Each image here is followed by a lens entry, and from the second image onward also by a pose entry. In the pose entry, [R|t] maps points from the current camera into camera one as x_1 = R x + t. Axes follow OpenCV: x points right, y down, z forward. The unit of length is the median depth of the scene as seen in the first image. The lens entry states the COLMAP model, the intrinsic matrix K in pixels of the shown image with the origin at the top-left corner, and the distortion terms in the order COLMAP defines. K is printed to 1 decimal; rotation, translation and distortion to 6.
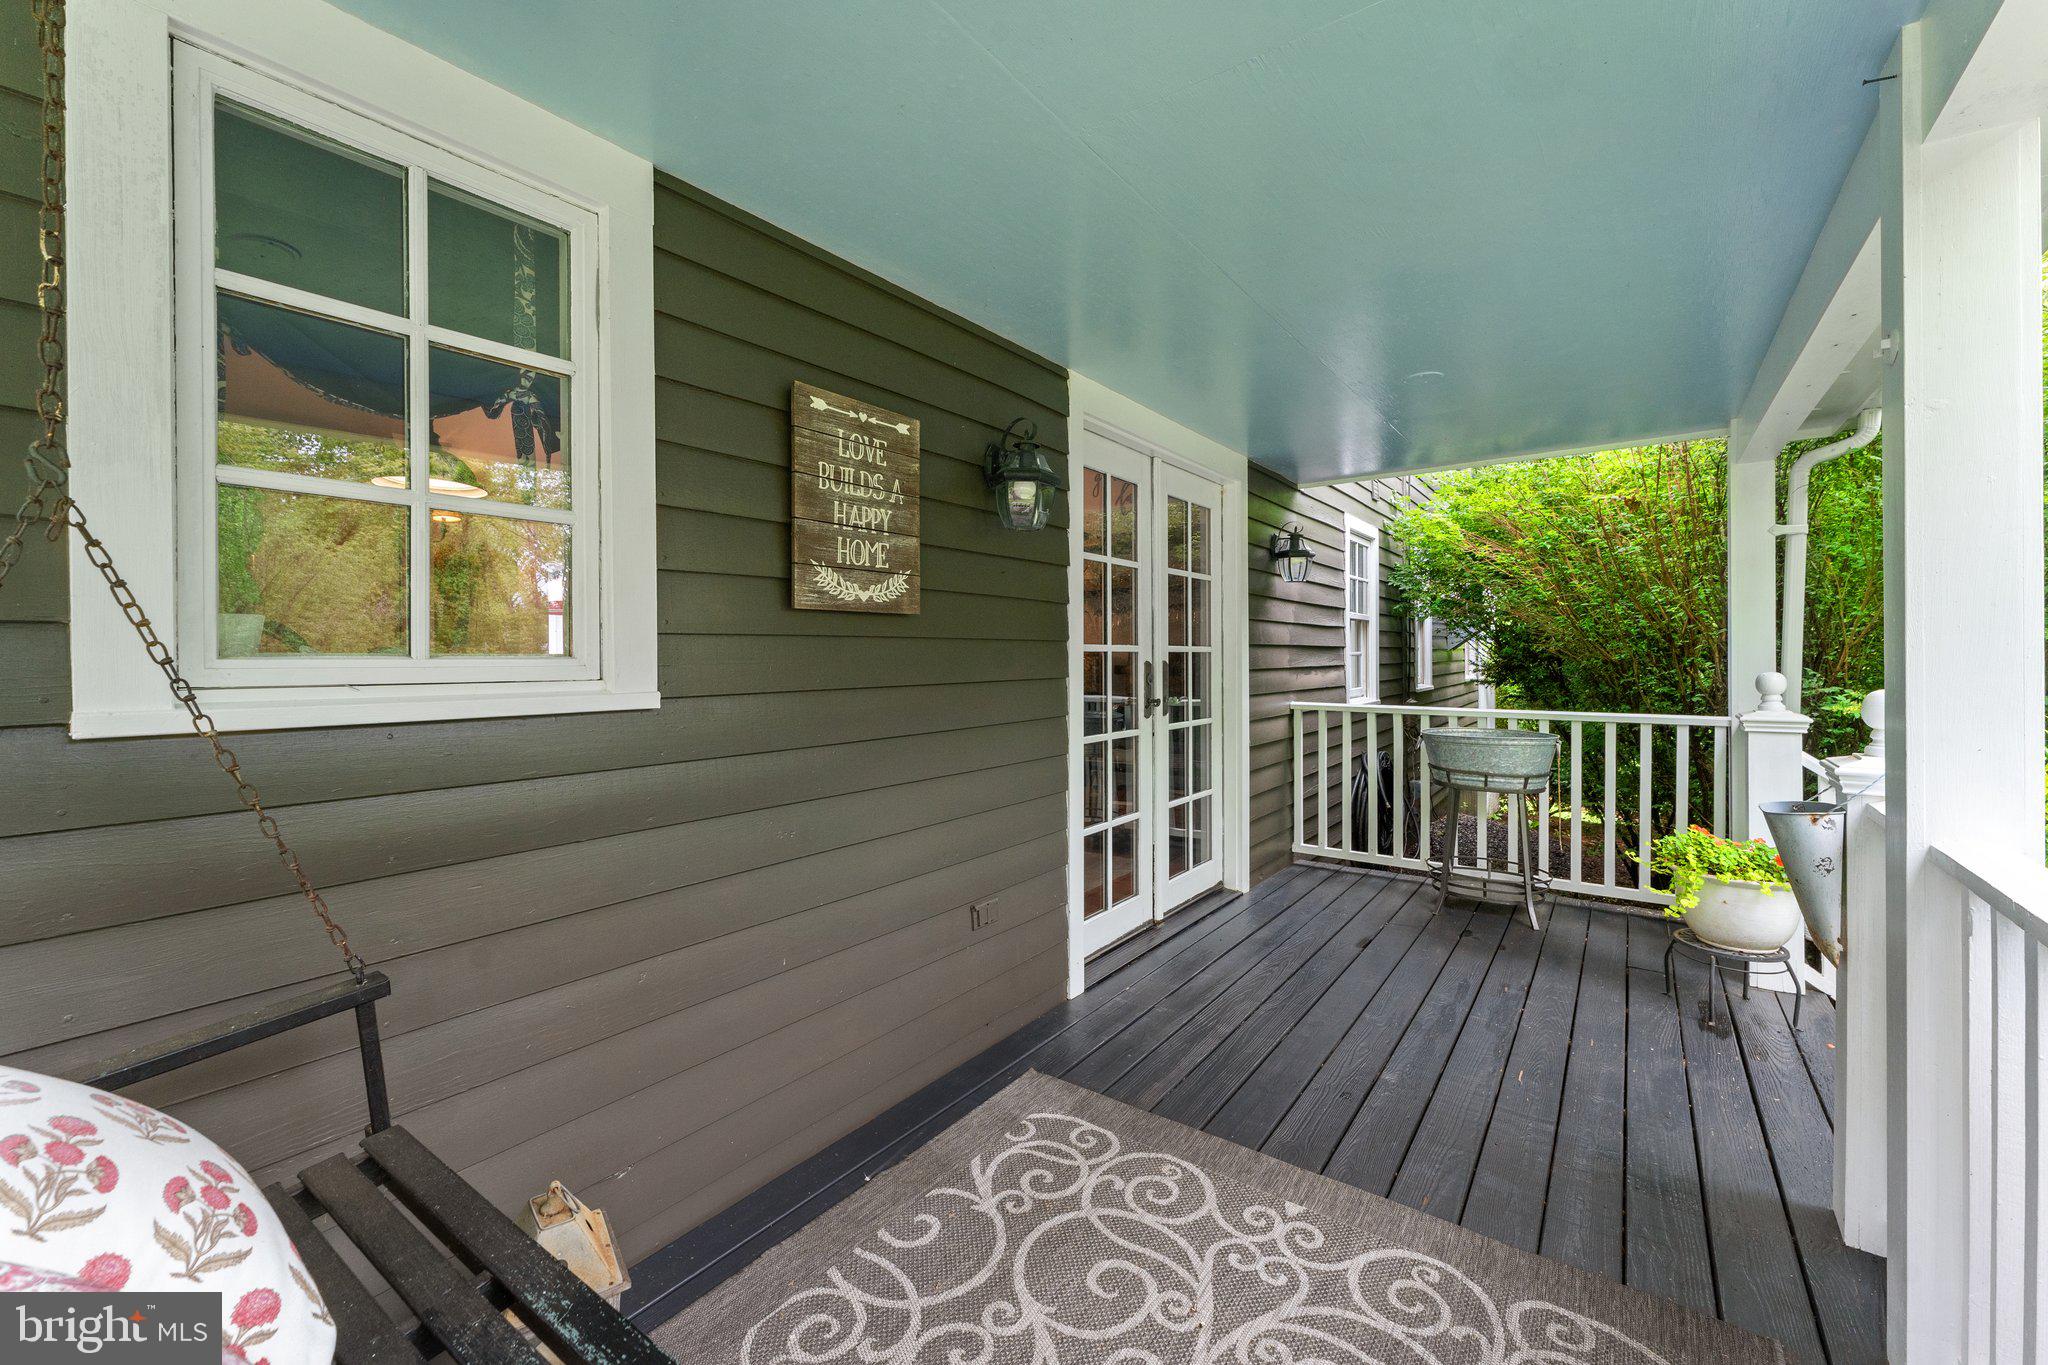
lens RADIAL K [[844.8, 0, 1010.2], [0, 844.8, 662.6], [0, 0, 1]] dist [0.007050, 0.000827]
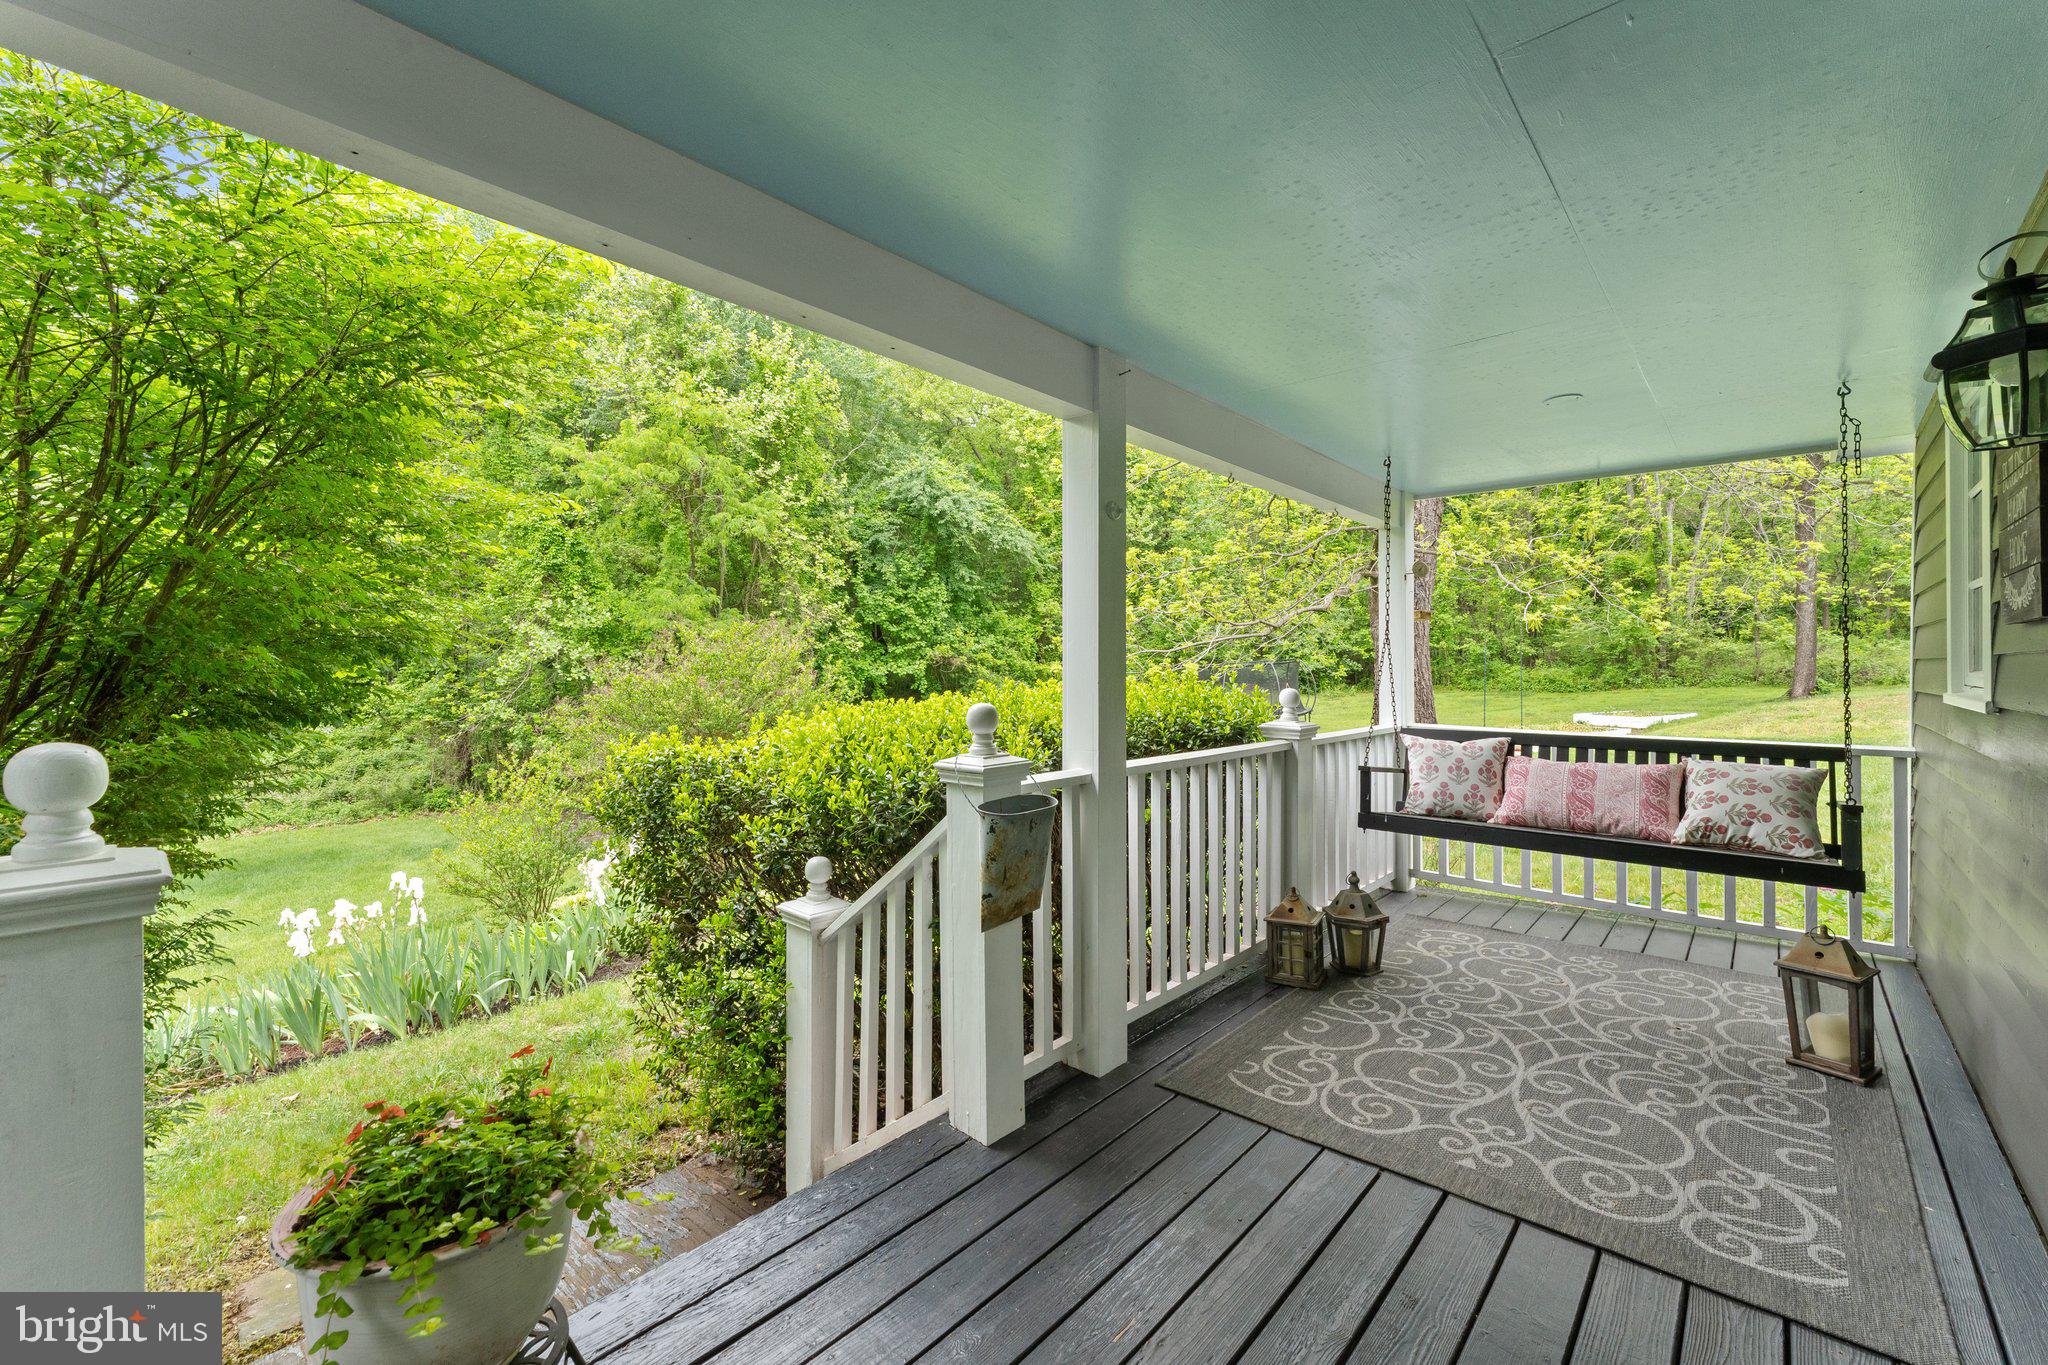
lens RADIAL K [[844.8, 0, 1025.0], [0, 844.8, 668.7], [0, 0, 1]] dist [0.007050, 0.000827]
pose [[-0.996105, 0.001819, 0.088153, 0.769484], [0.003148, 0.999883, 0.014939, -0.030992], [-0.088115, 0.015158, -0.995995, 2.032332]]
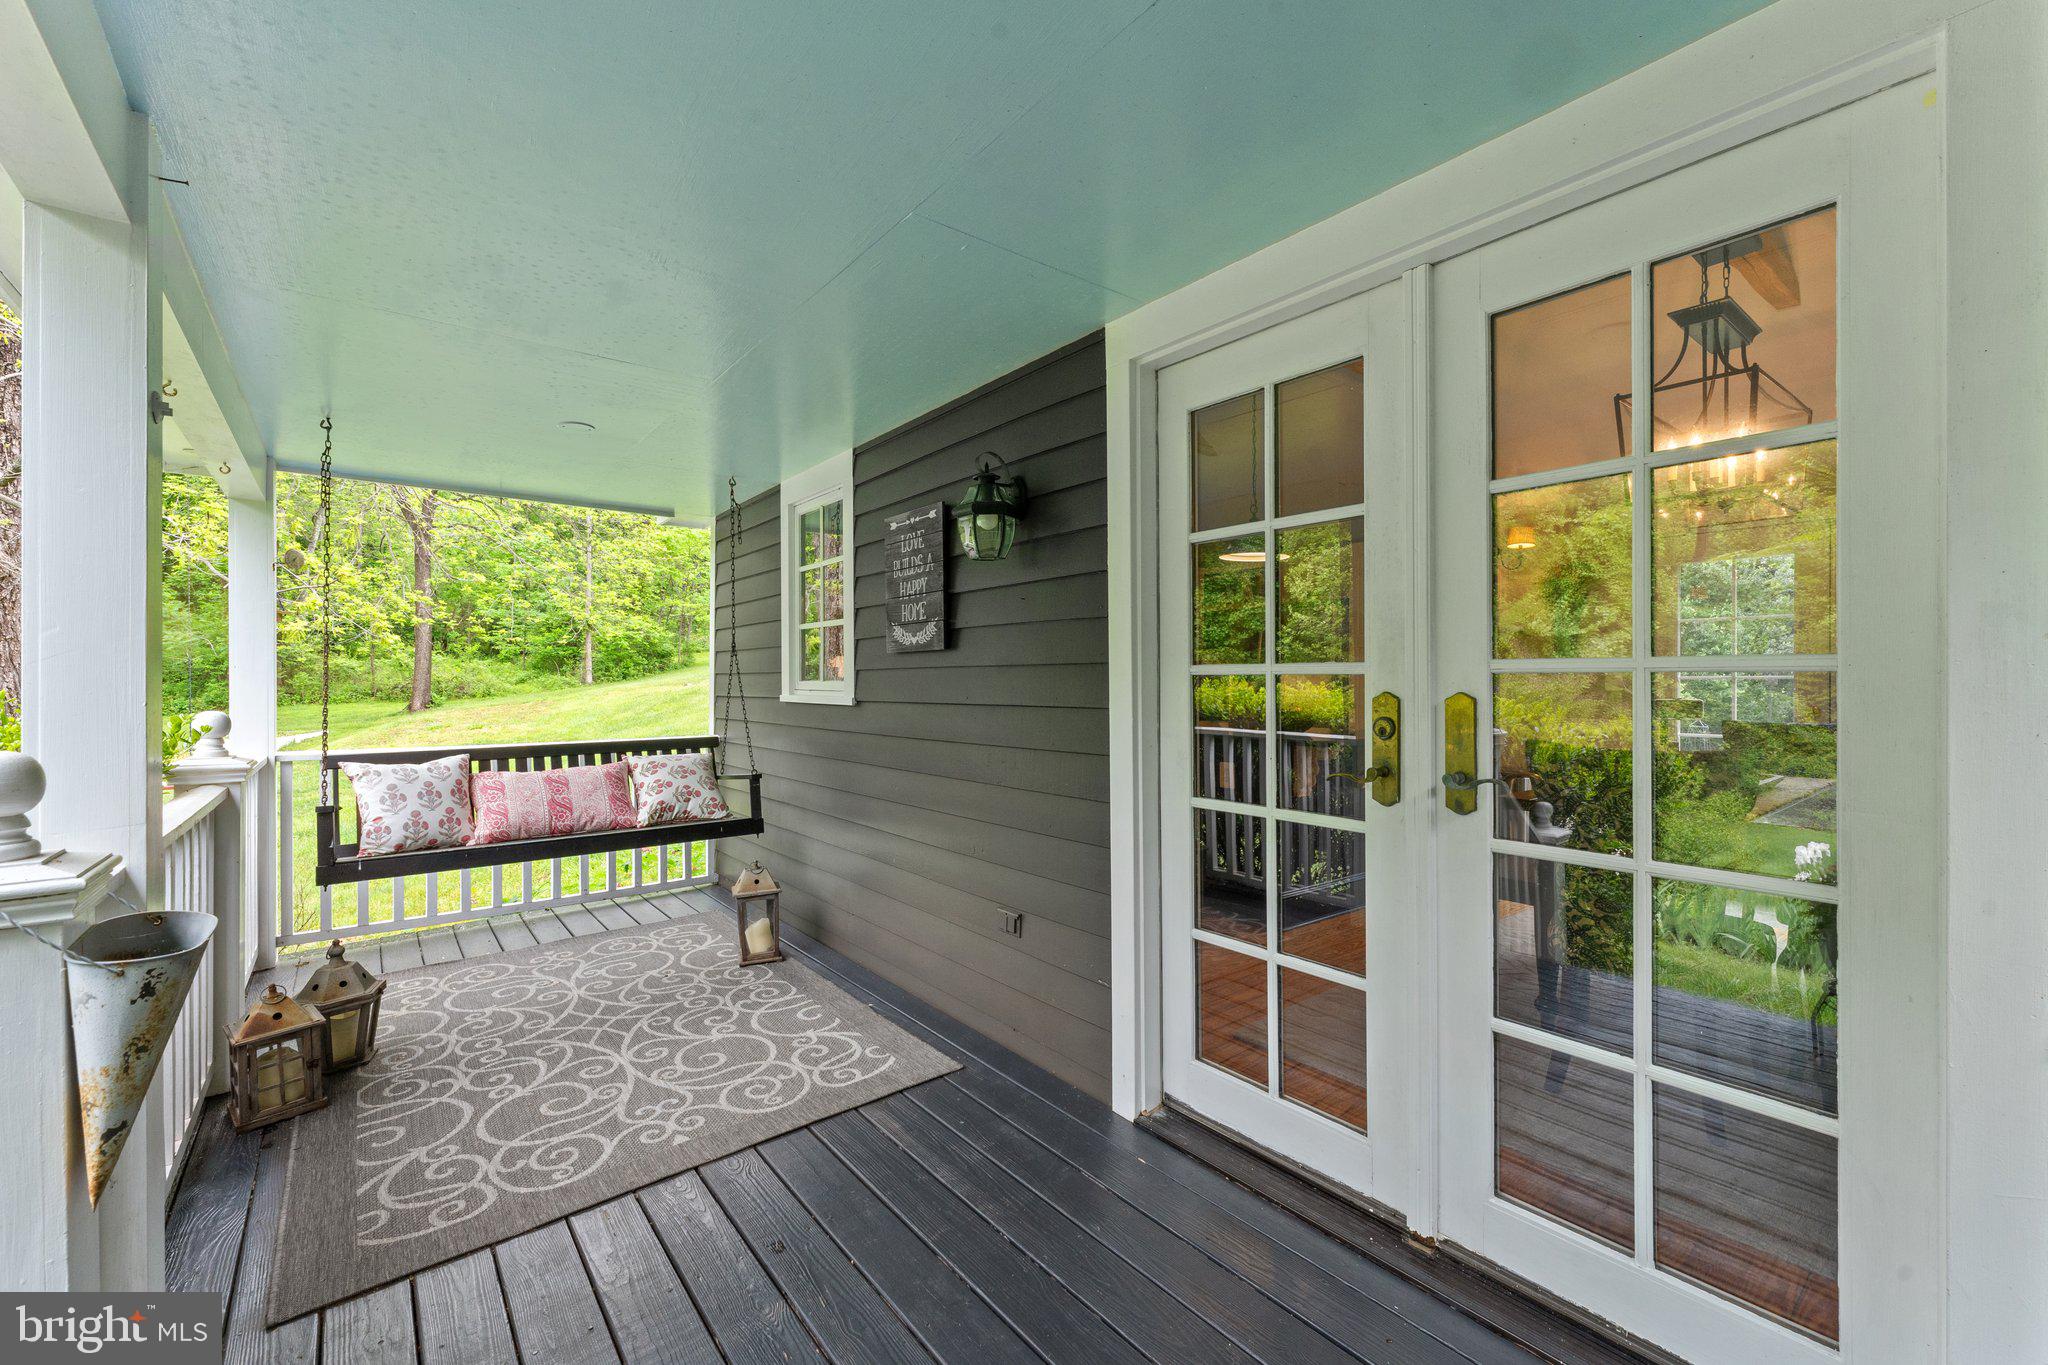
lens RADIAL K [[844.8, 0, 1027.0], [0, 844.8, 682.9], [0, 0, 1]] dist [0.007050, 0.000827]
pose [[-0.261972, 0.008048, -0.965042, 1.282132], [-0.005424, 0.999937, 0.009811, -0.021336], [0.965060, 0.007804, -0.261912, 1.678028]]
